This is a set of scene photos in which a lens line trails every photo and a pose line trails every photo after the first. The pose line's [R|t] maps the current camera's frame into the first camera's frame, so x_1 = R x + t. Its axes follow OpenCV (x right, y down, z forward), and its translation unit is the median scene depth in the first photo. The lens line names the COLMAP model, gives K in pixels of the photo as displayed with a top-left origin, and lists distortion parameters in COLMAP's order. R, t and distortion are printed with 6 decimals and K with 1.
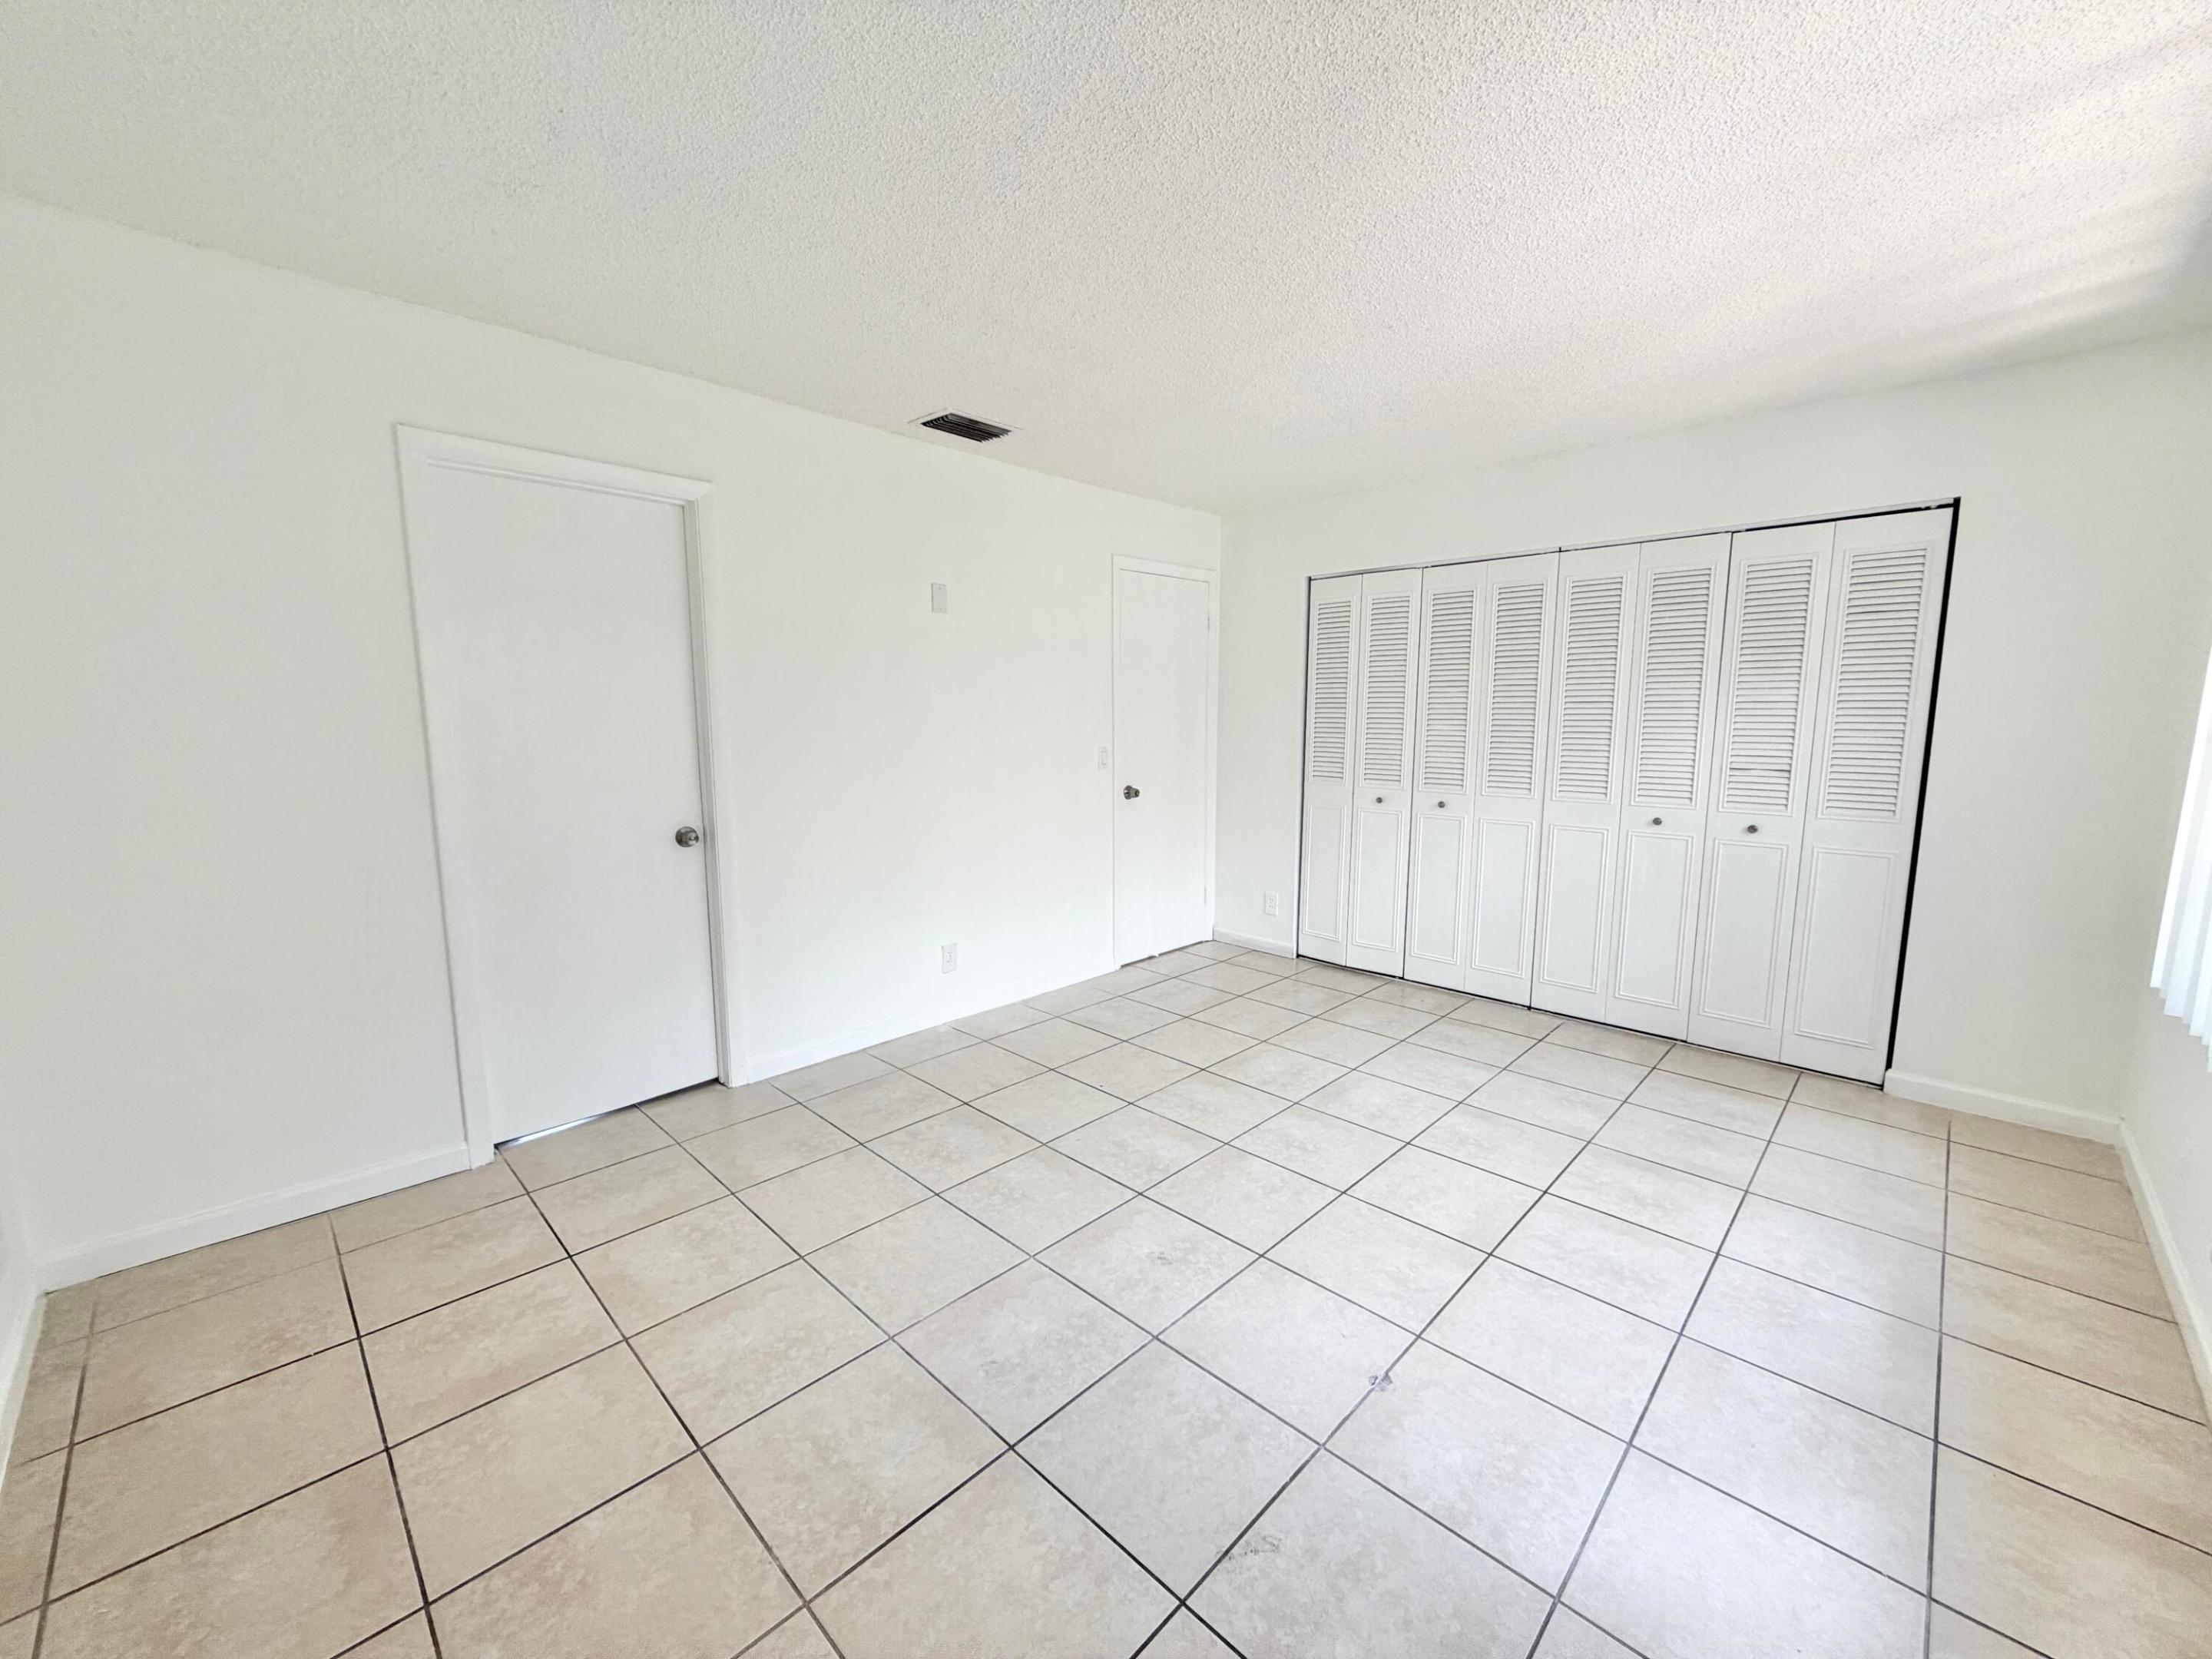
lens RADIAL K [[879.8, 0, 1097.1], [0, 879.8, 826.7], [0, 0, 1]] dist [0.002147, -0.000008]
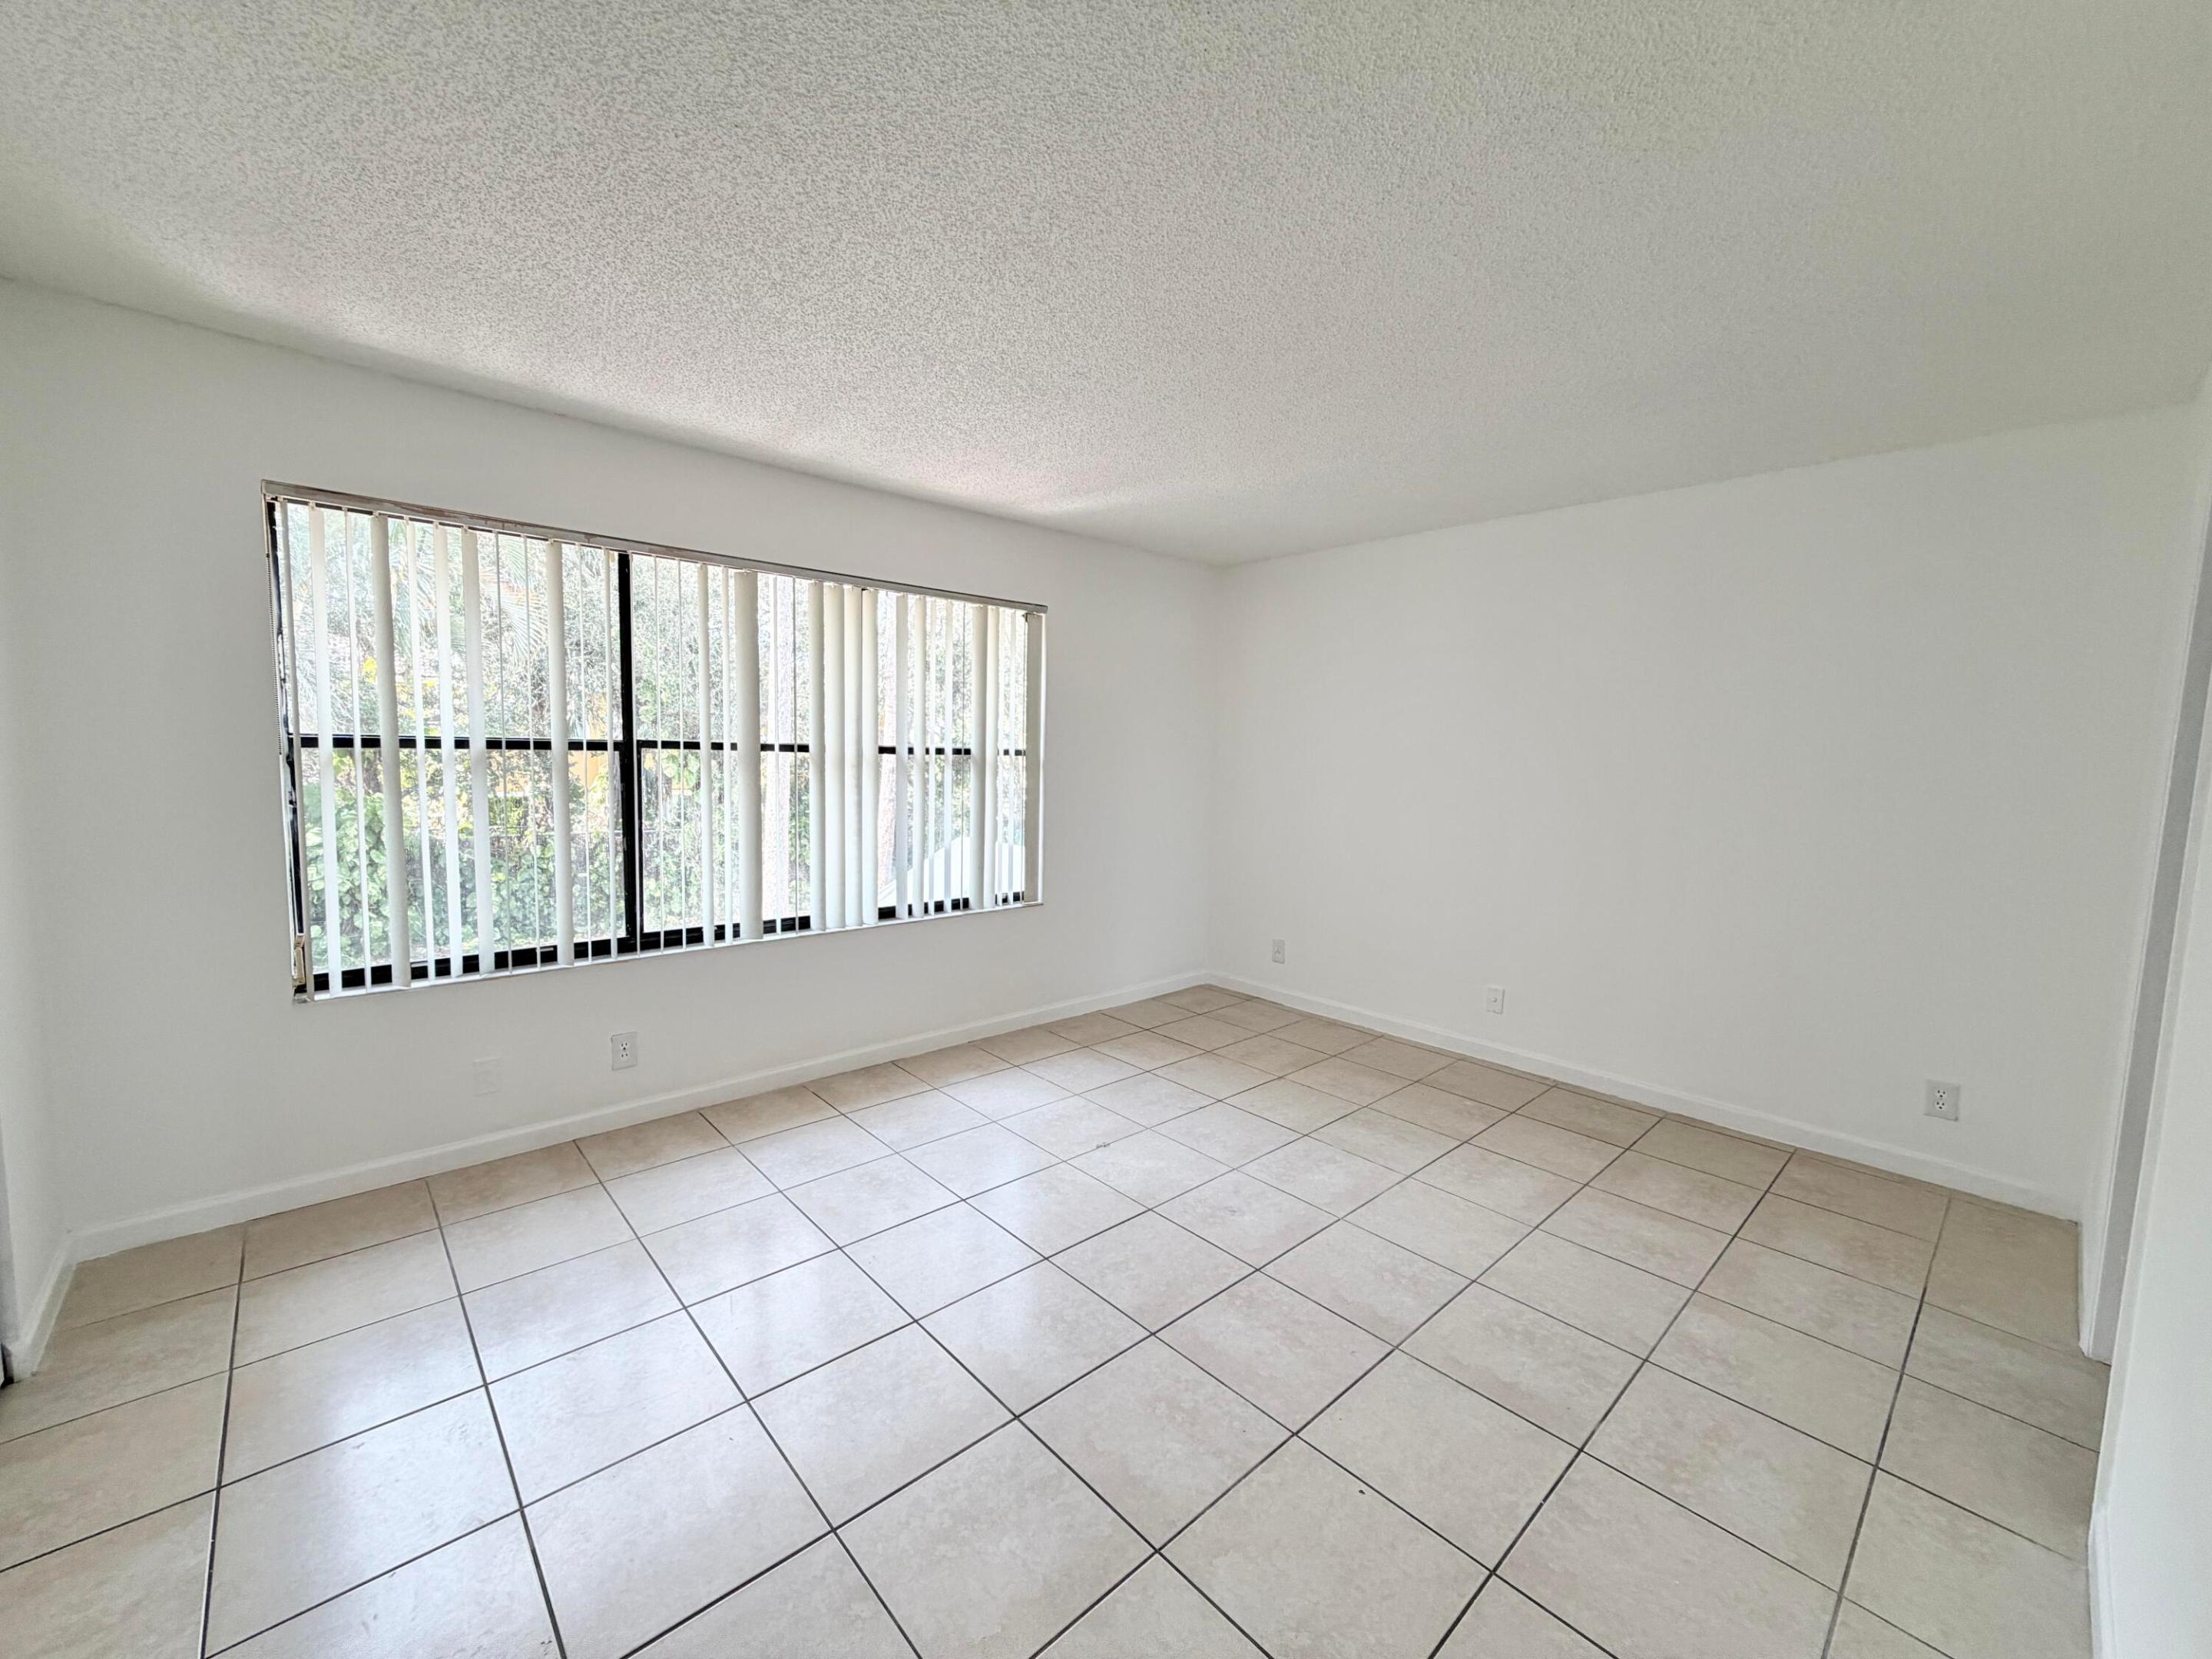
lens RADIAL K [[875.7, 0, 1095.5], [0, 875.7, 831.6], [0, 0, 1]] dist [-0.001133, -0.000124]
pose [[-0.997940, -0.029474, 0.056975, 0.146972], [-0.016083, 0.974783, 0.222575, -0.203728], [-0.062098, 0.221200, -0.973249, 1.452175]]
